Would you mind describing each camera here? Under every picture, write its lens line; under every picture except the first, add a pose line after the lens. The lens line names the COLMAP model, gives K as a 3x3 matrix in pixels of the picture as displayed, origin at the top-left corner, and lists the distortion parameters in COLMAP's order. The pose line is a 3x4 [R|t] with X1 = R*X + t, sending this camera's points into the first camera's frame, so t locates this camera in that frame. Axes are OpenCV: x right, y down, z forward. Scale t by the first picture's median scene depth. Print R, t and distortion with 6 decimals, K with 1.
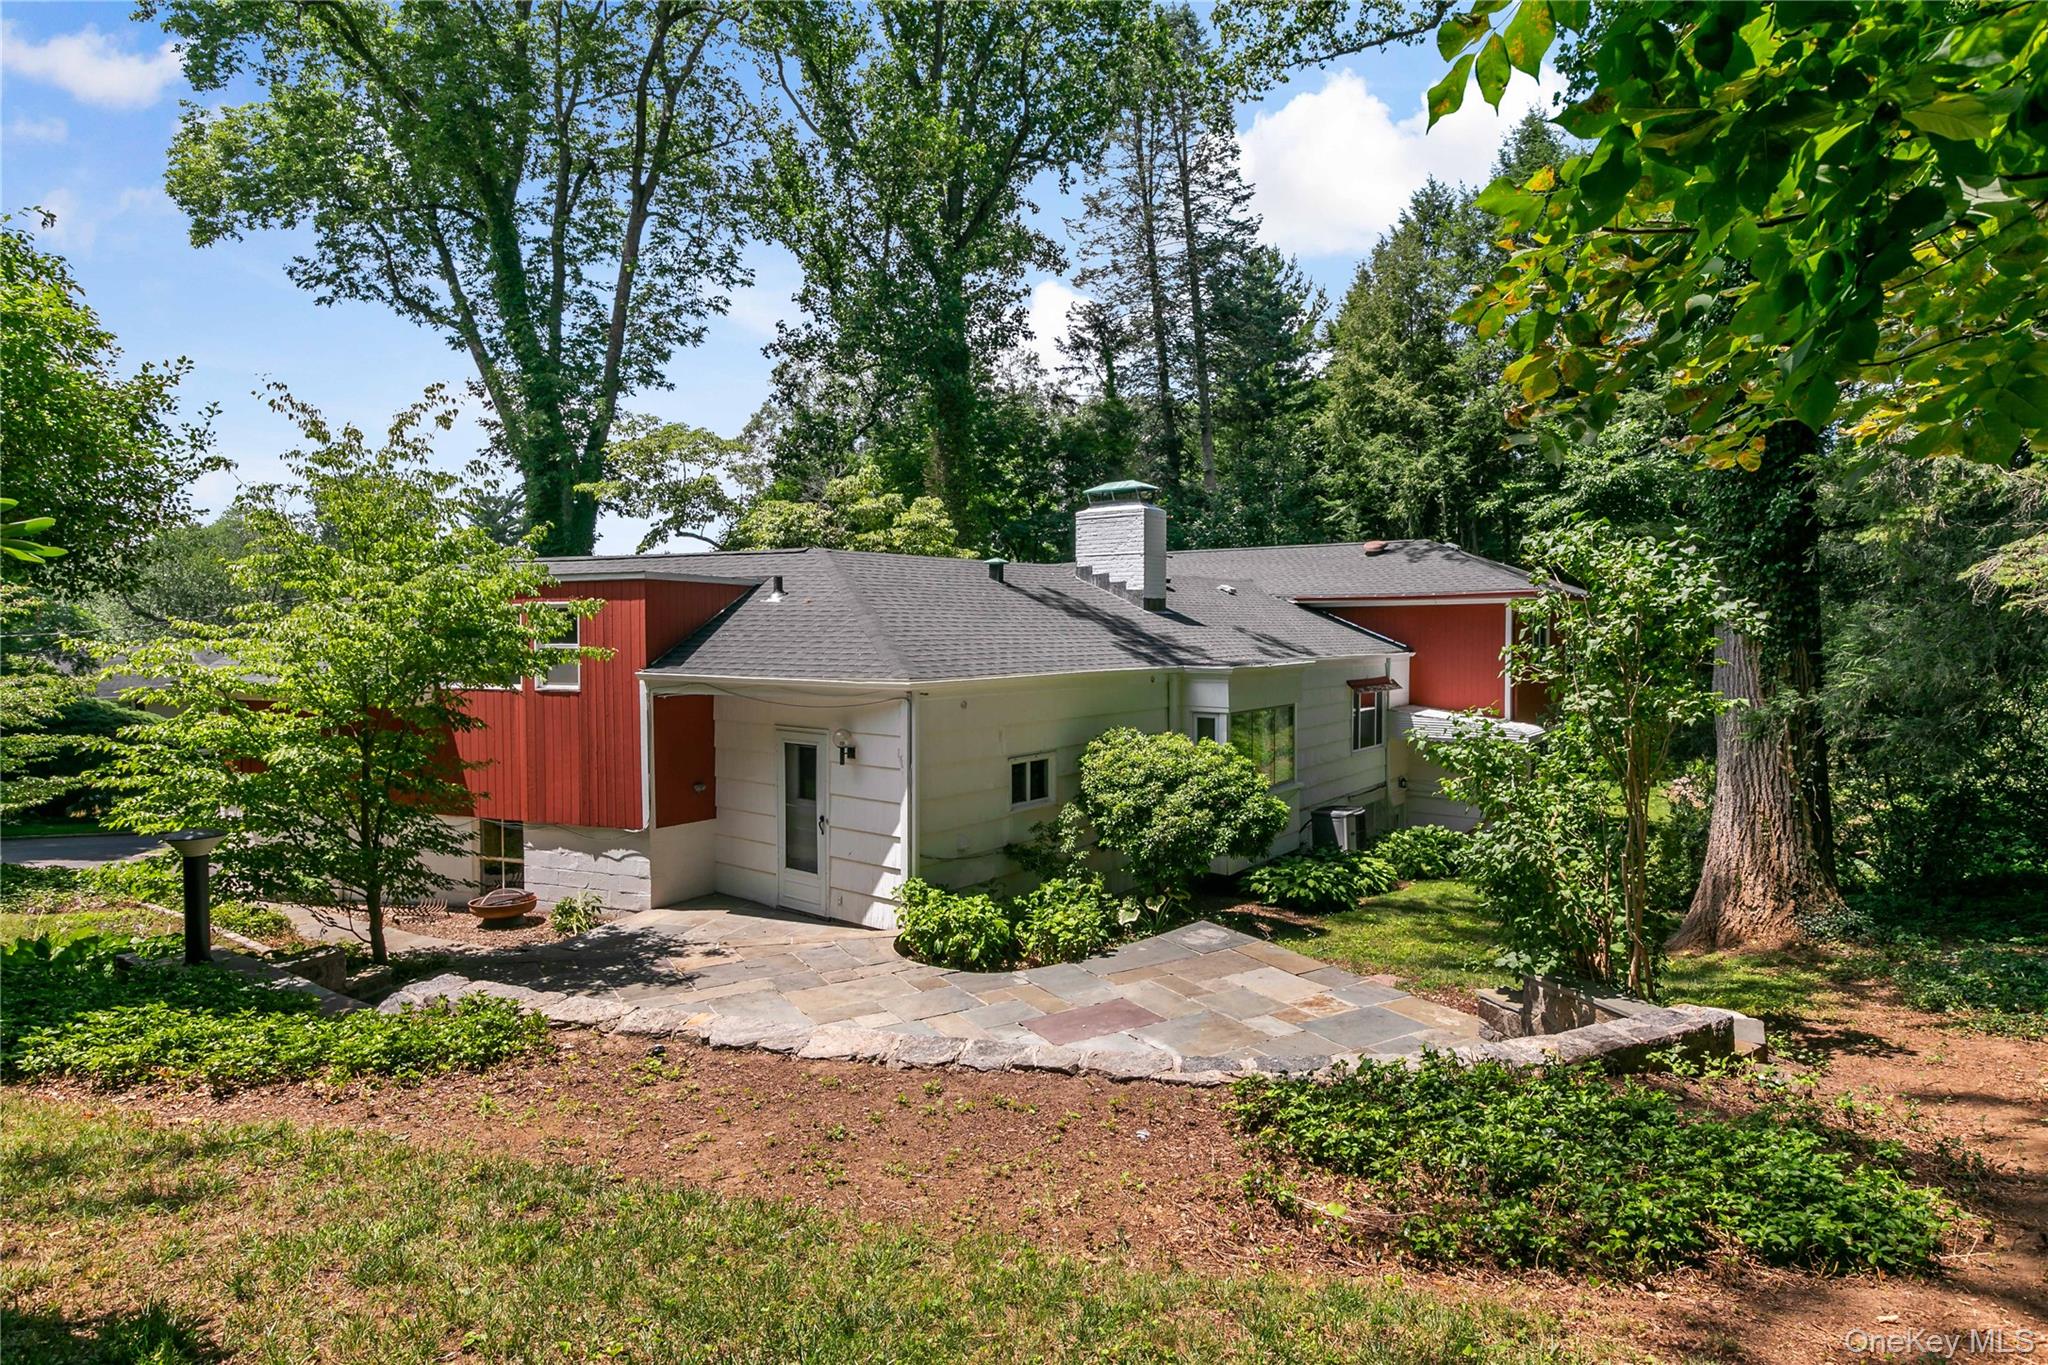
lens RADIAL K [[1175.2, 0, 1024.0], [0, 1175.2, 682.5], [0, 0, 1]] dist [-0.007383, 0.000408]
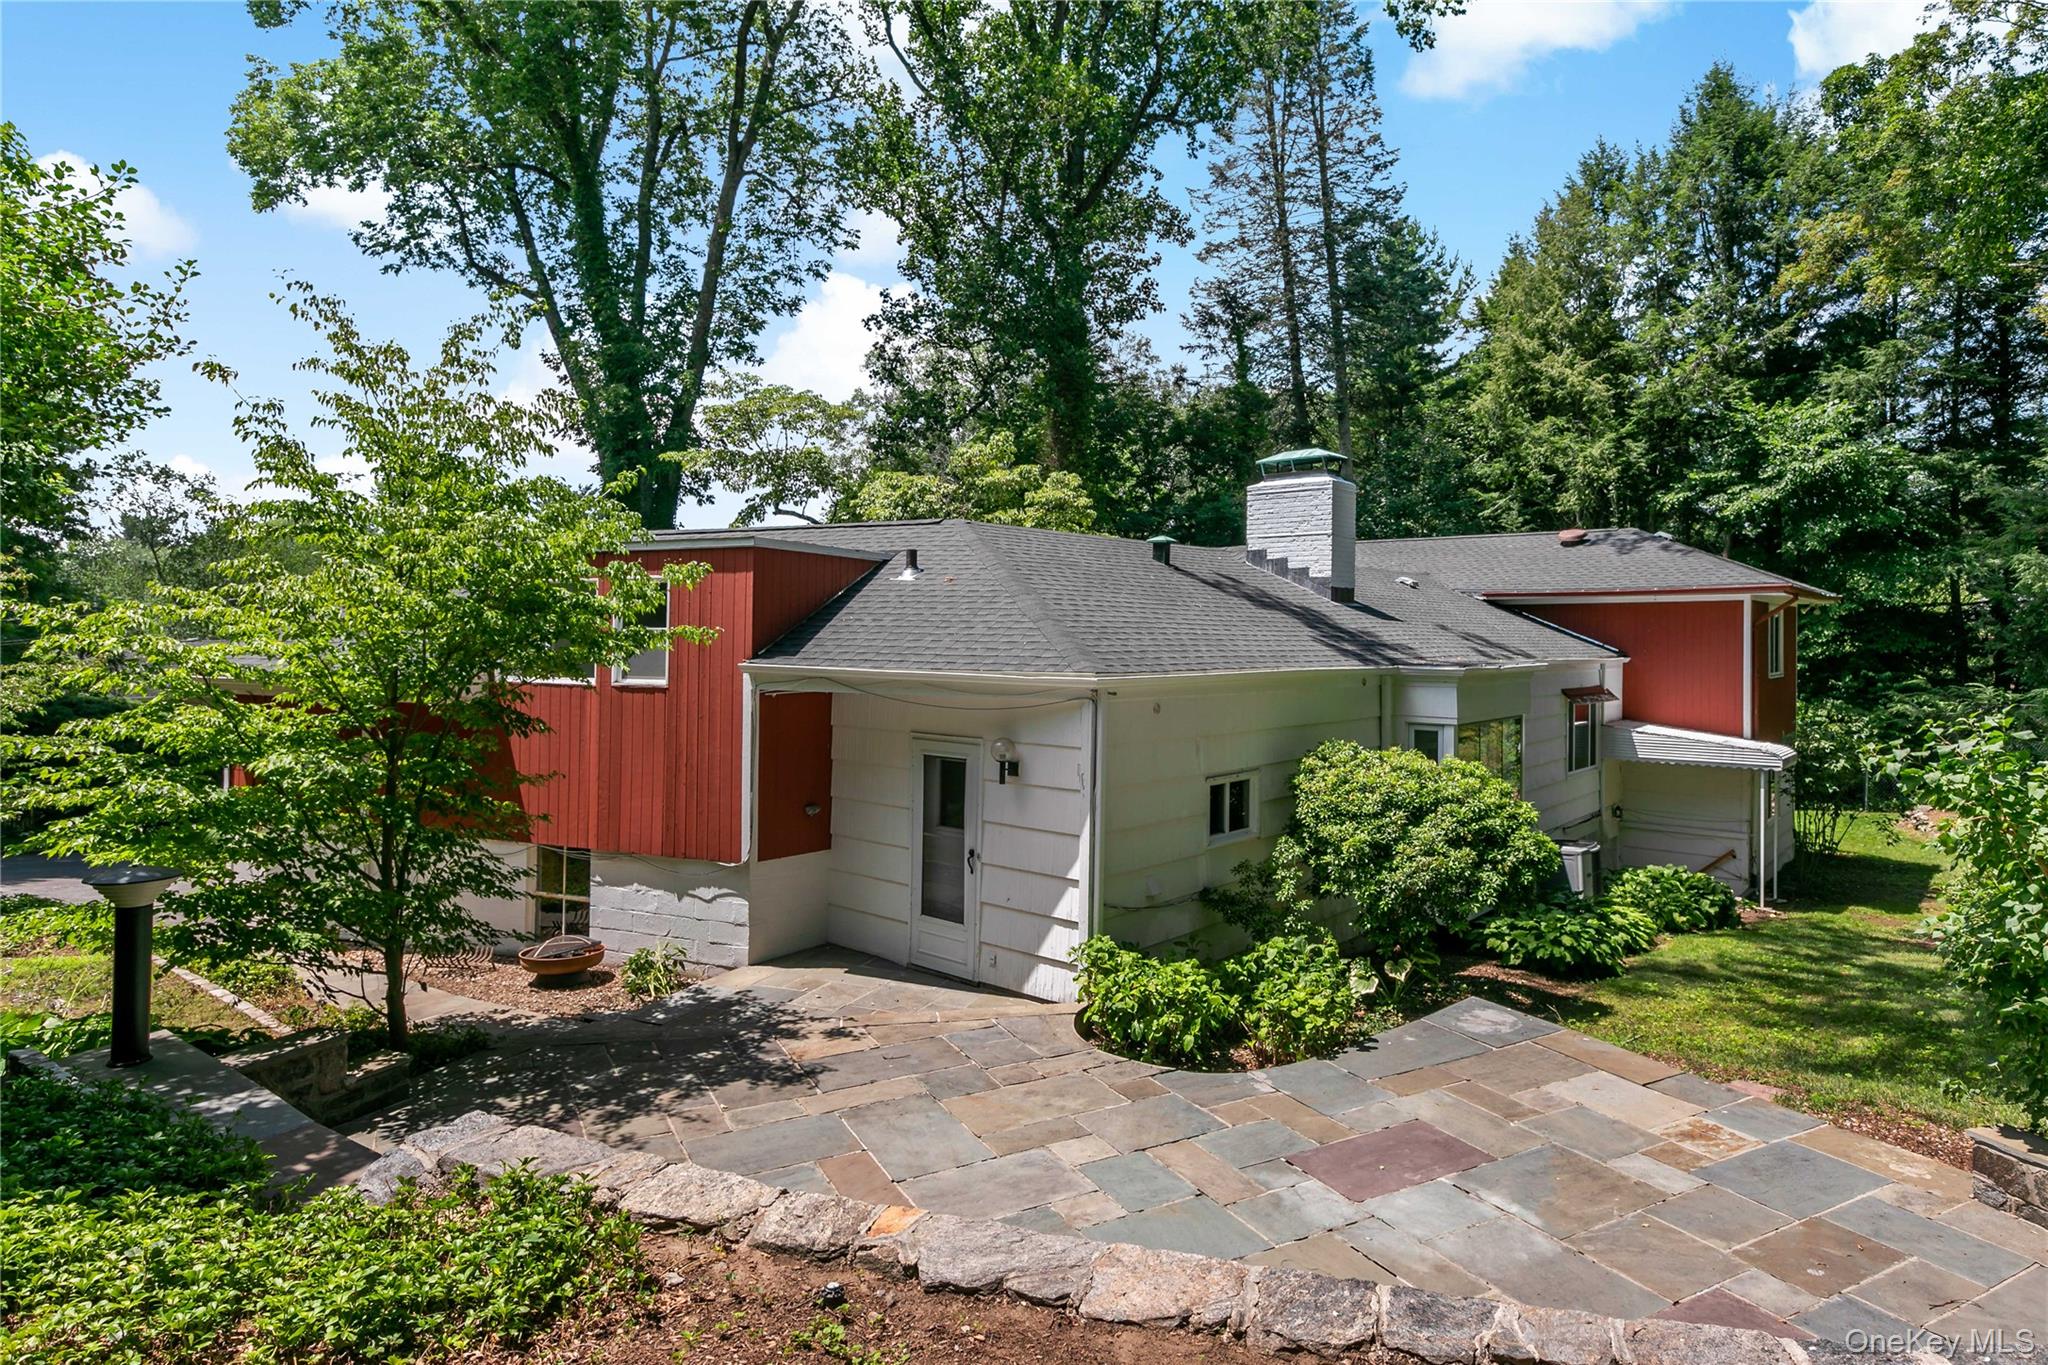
lens RADIAL K [[1118.4, 0, 1027.5], [0, 1118.4, 631.0], [0, 0, 1]] dist [0.000456, 0.000159]
pose [[0.999616, 0.009943, -0.025875, -0.090623], [-0.011530, 0.998014, -0.061931, 0.011073], [0.025207, 0.062205, 0.997745, 0.193686]]
